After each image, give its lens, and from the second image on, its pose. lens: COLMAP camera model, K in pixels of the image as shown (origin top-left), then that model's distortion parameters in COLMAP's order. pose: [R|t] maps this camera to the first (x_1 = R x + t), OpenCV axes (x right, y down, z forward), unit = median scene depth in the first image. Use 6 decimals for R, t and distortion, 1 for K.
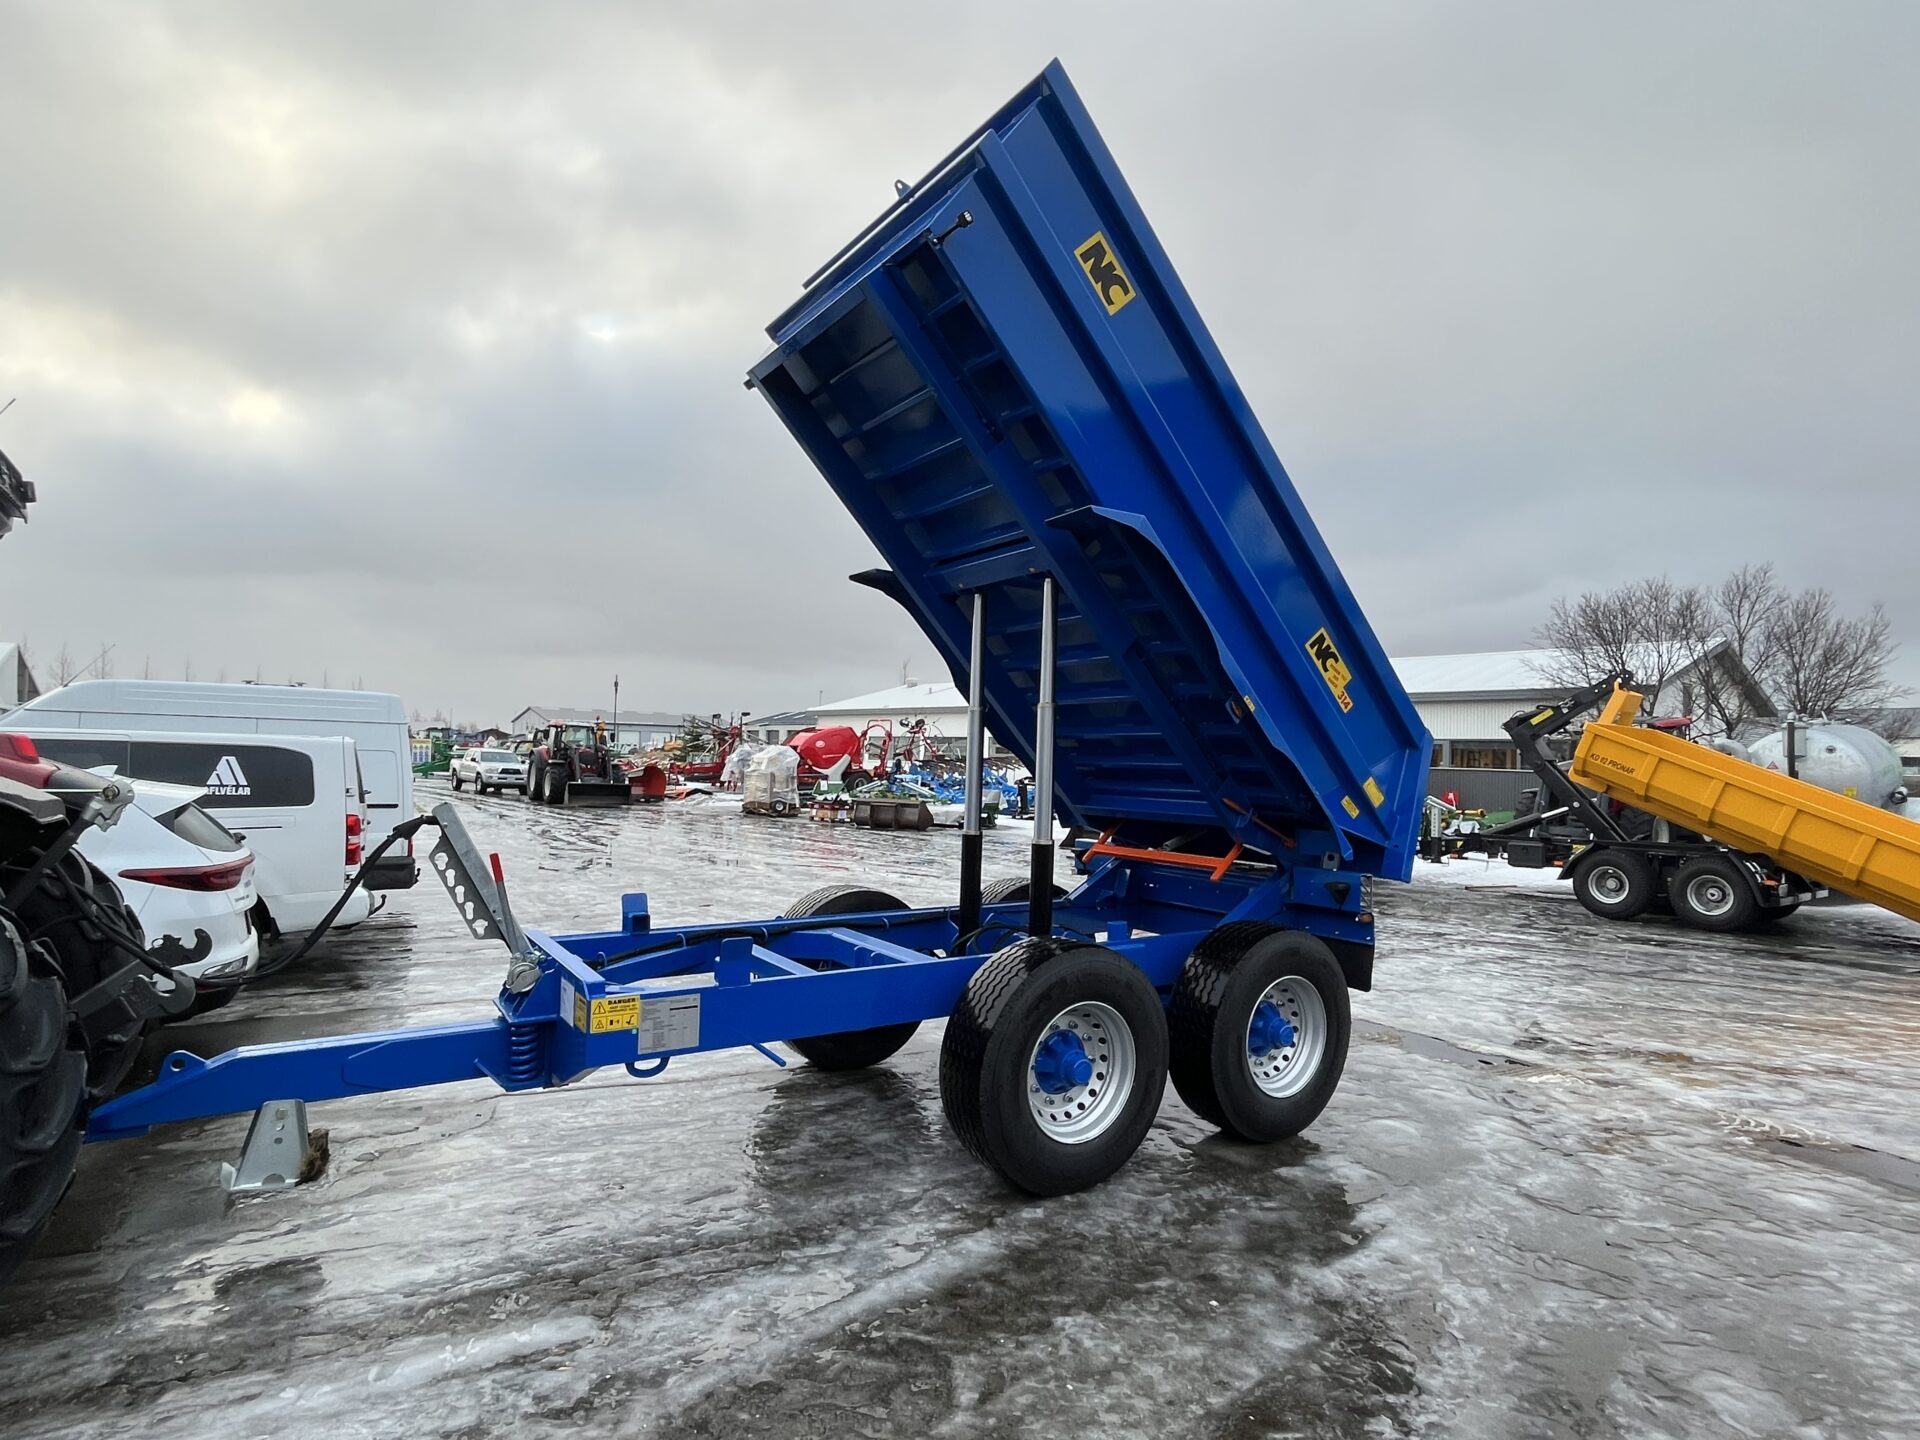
lens RADIAL K [[1026.2, 0, 960.0], [0, 1026.2, 720.0], [0, 0, 1]] dist [-0.002071, -0.000806]
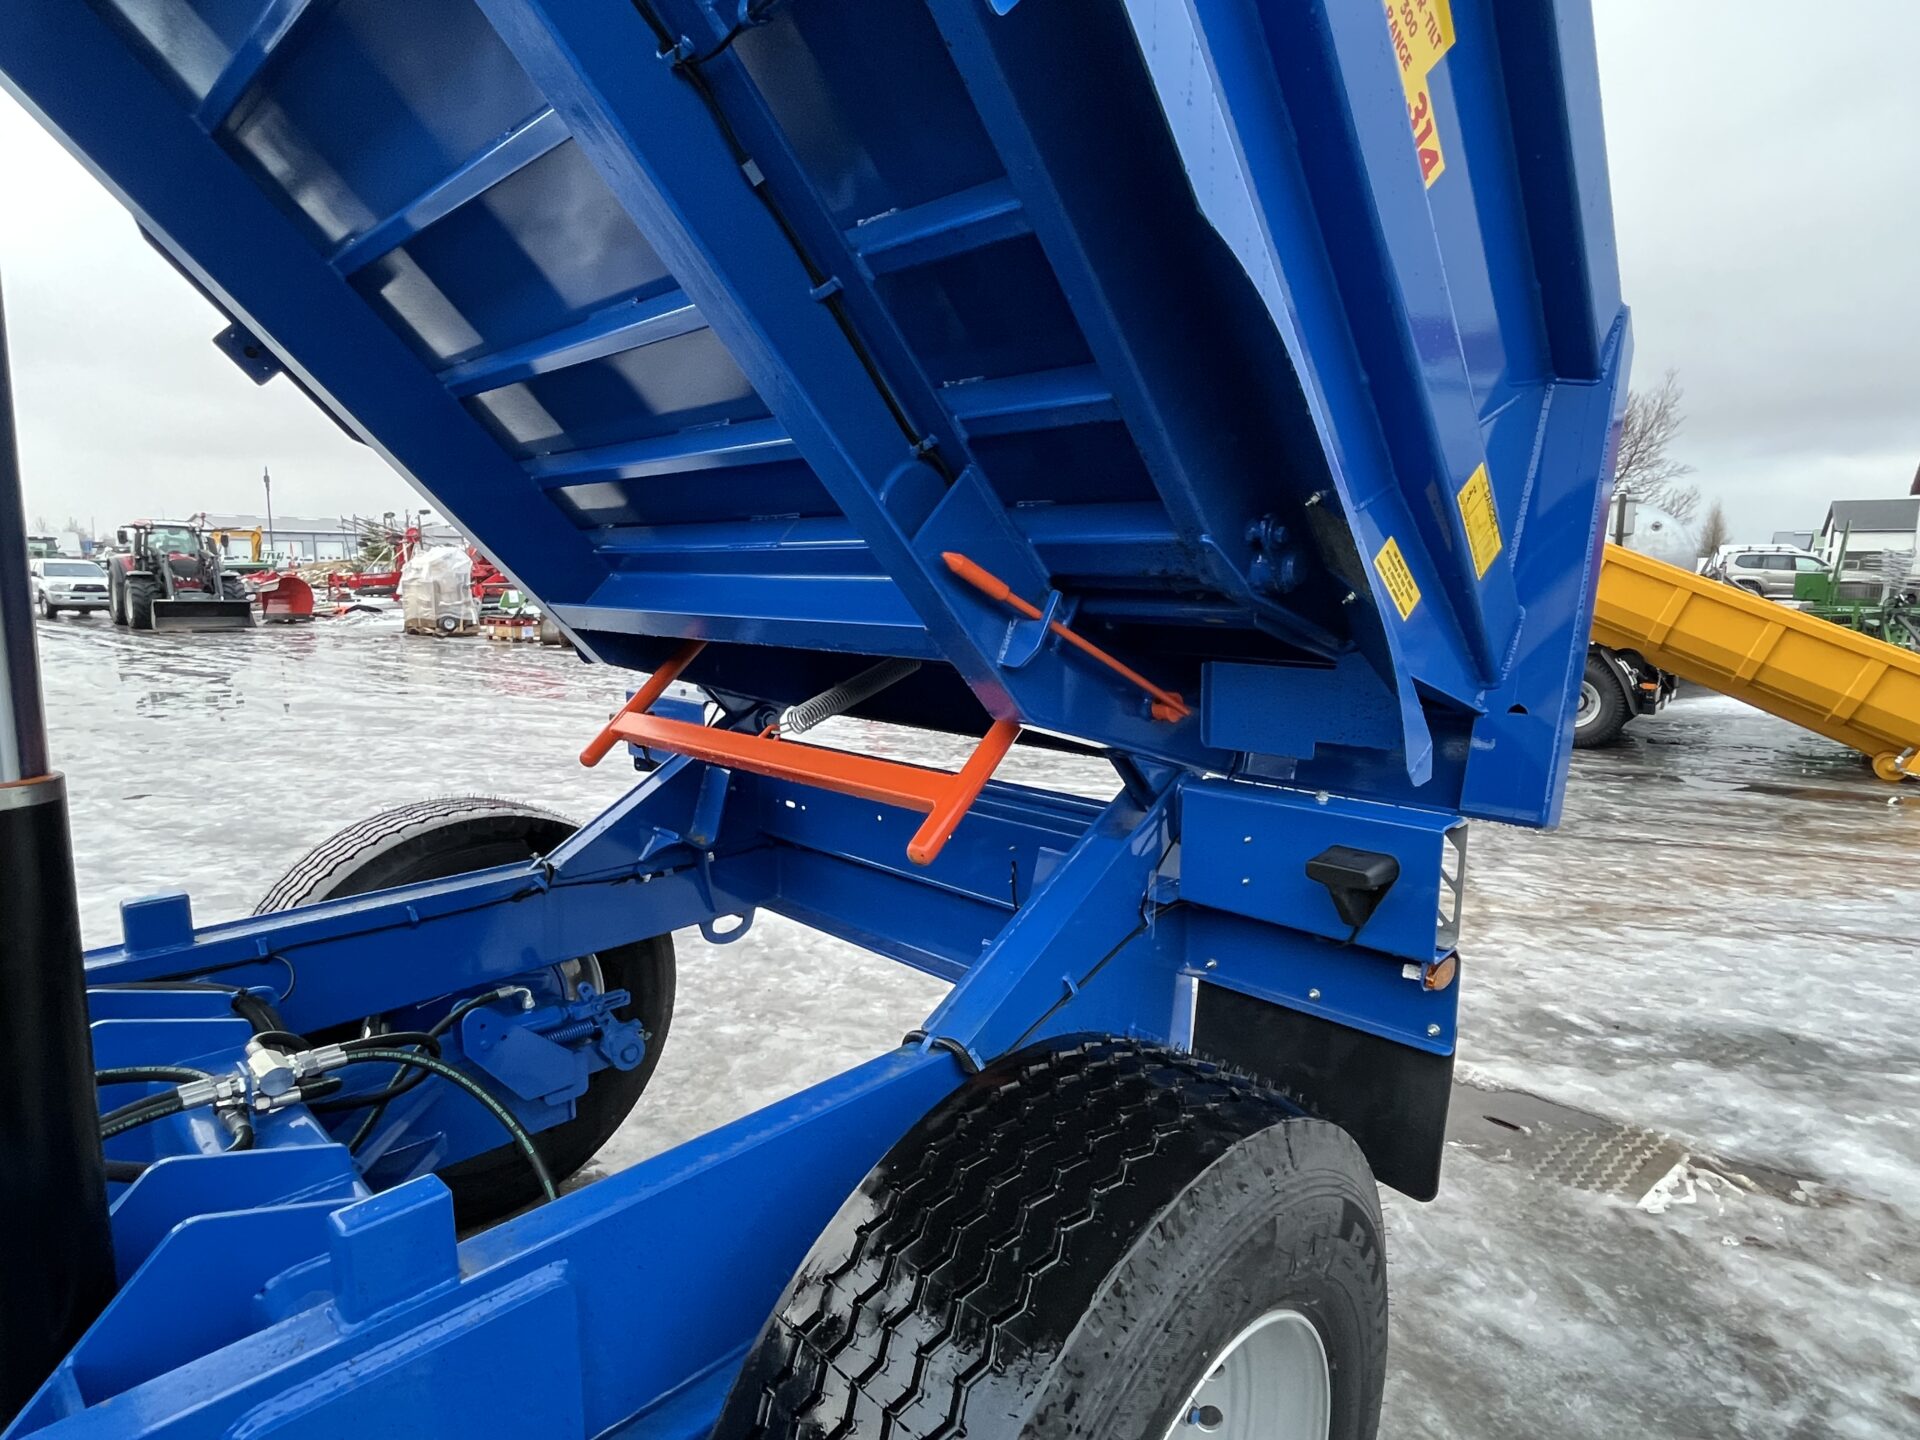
lens RADIAL K [[1026.2, 0, 960.0], [0, 1026.2, 720.0], [0, 0, 1]] dist [-0.002071, -0.000806]
pose [[0.975153, -0.048534, 0.216150, 0.035320], [0.007654, 0.982505, 0.186079, 0.012048], [-0.221400, -0.179801, 0.958464, 0.130382]]
